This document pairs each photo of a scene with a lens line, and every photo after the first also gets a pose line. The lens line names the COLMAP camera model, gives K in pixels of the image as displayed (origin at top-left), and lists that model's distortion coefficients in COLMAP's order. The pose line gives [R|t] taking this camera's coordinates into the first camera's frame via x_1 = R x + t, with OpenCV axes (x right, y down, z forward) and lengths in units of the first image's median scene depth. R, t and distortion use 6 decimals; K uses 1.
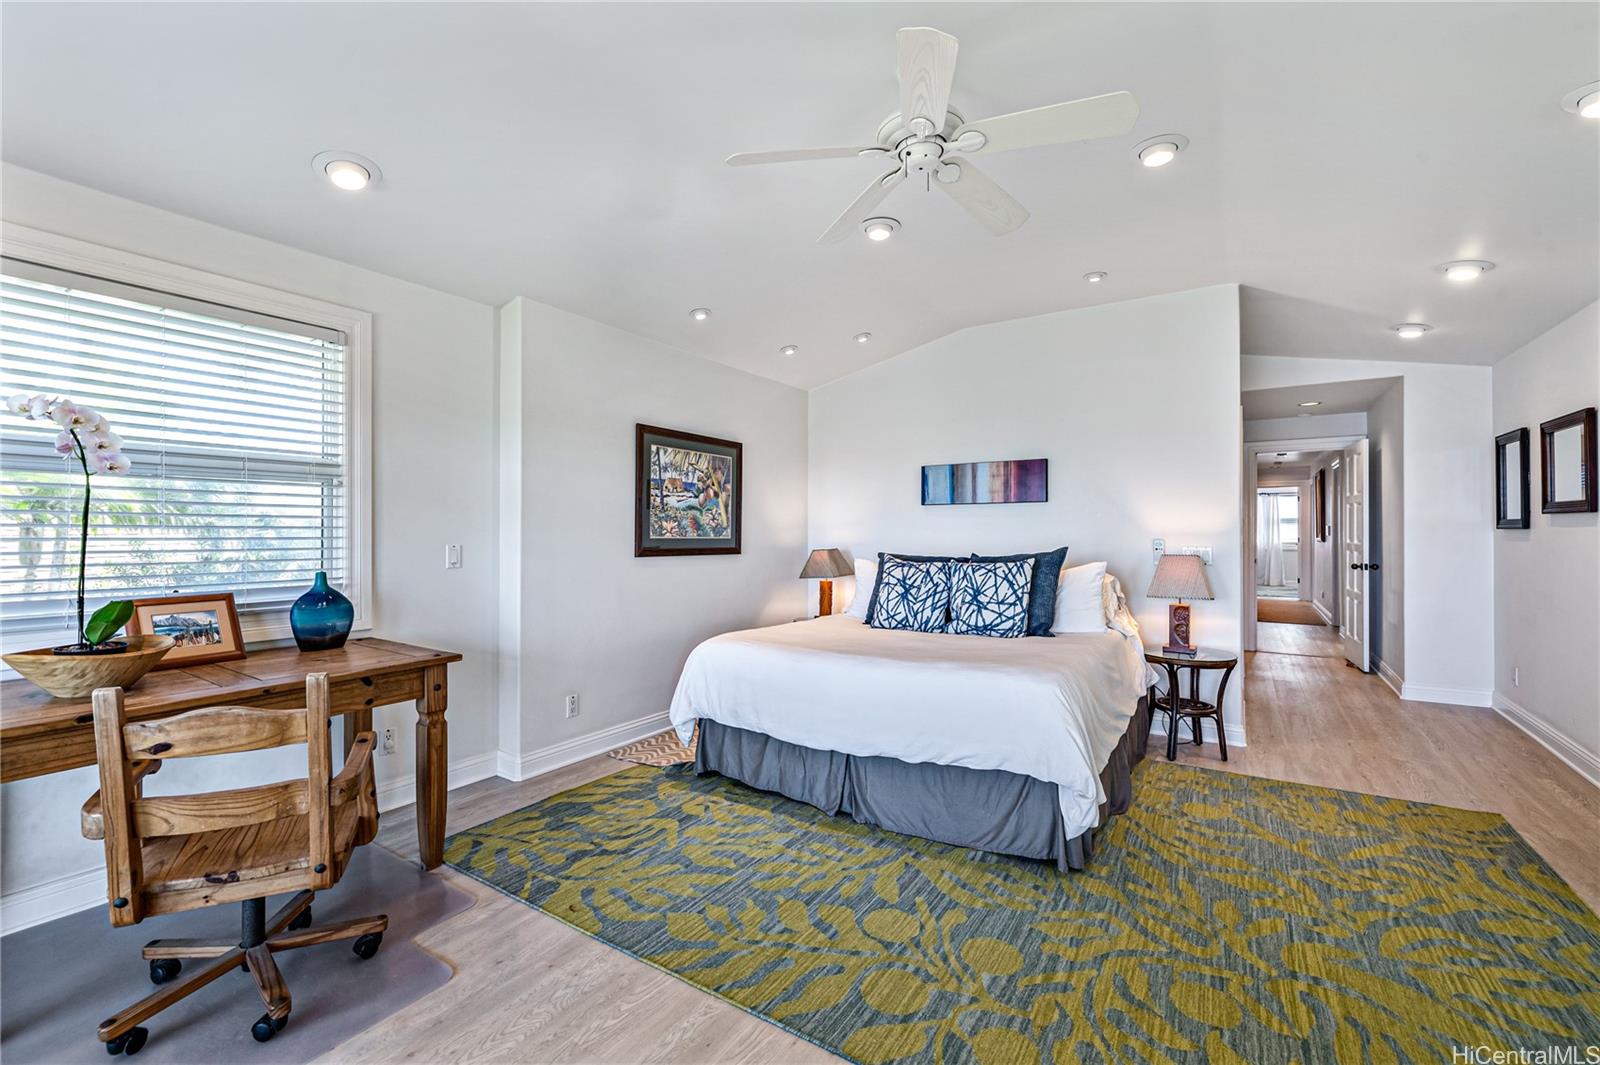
lens RADIAL K [[682.5, 0, 858.7], [0, 682.5, 530.5], [0, 0, 1]] dist [-0.000705, -0.000144]
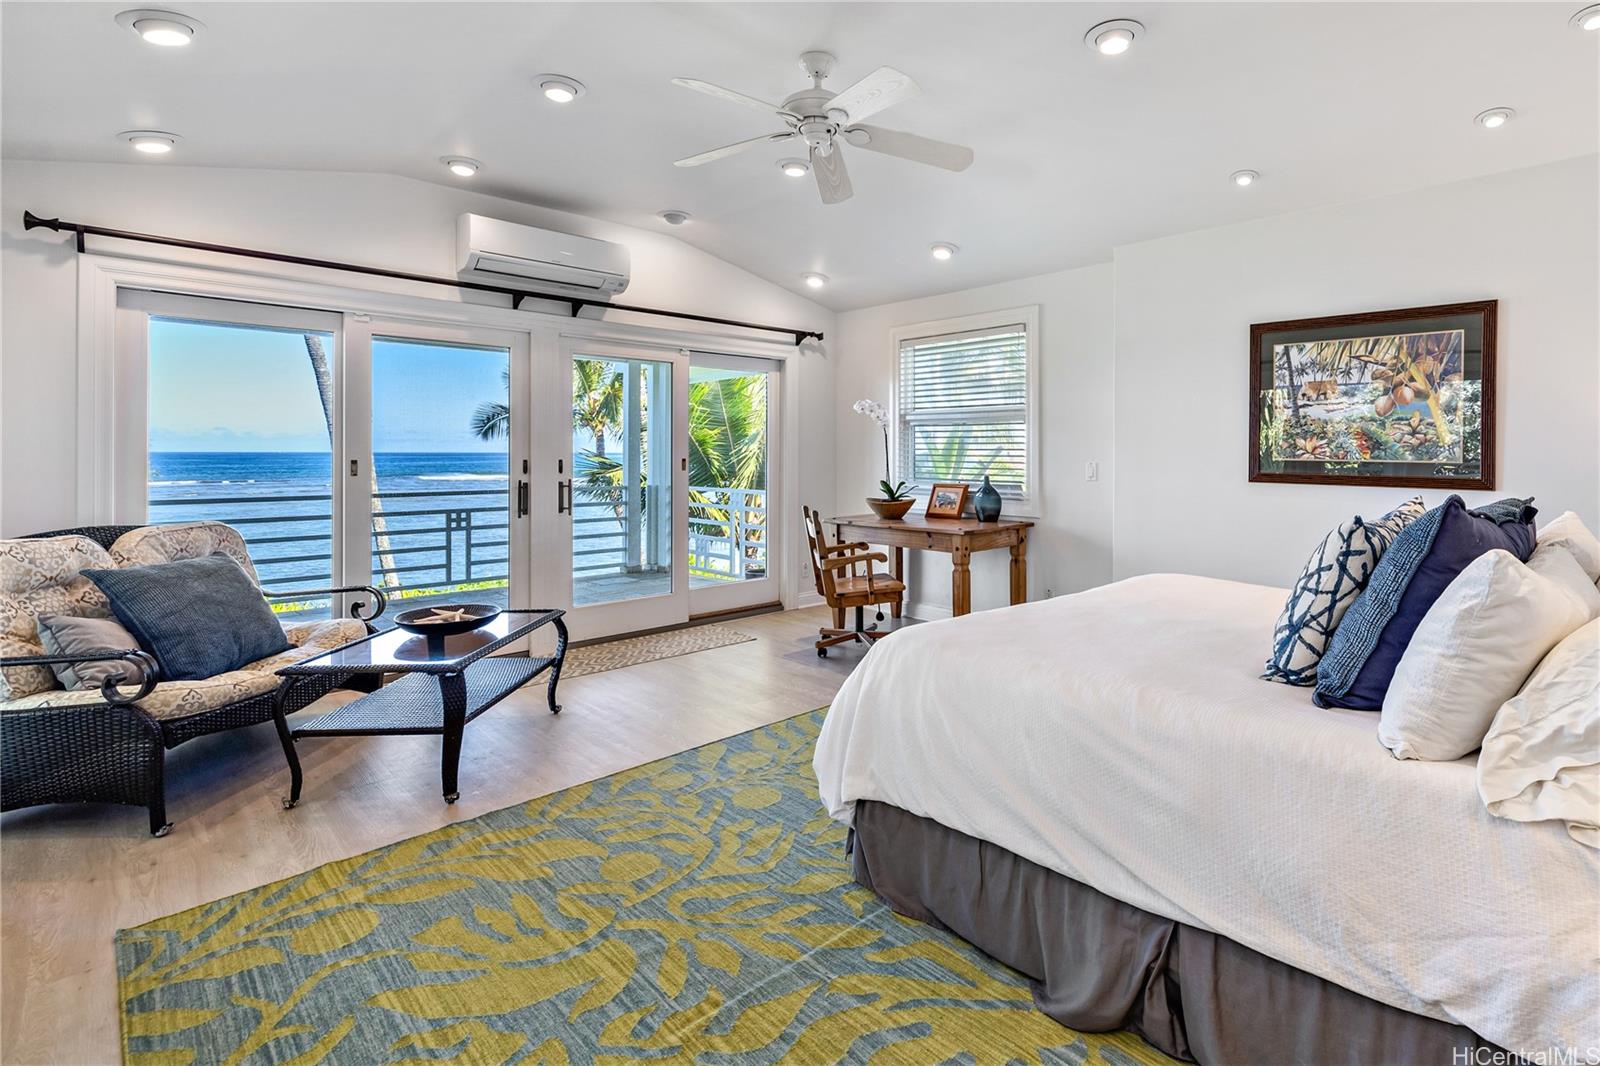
lens RADIAL K [[733.5, 0, 801.7], [0, 733.5, 451.0], [0, 0, 1]] dist [-0.001099, -0.000189]
pose [[-0.310867, -0.001236, -0.950453, 0.696472], [-0.000082, 0.999999, -0.001273, 0.001456], [0.950453, -0.000318, -0.310867, 0.727790]]
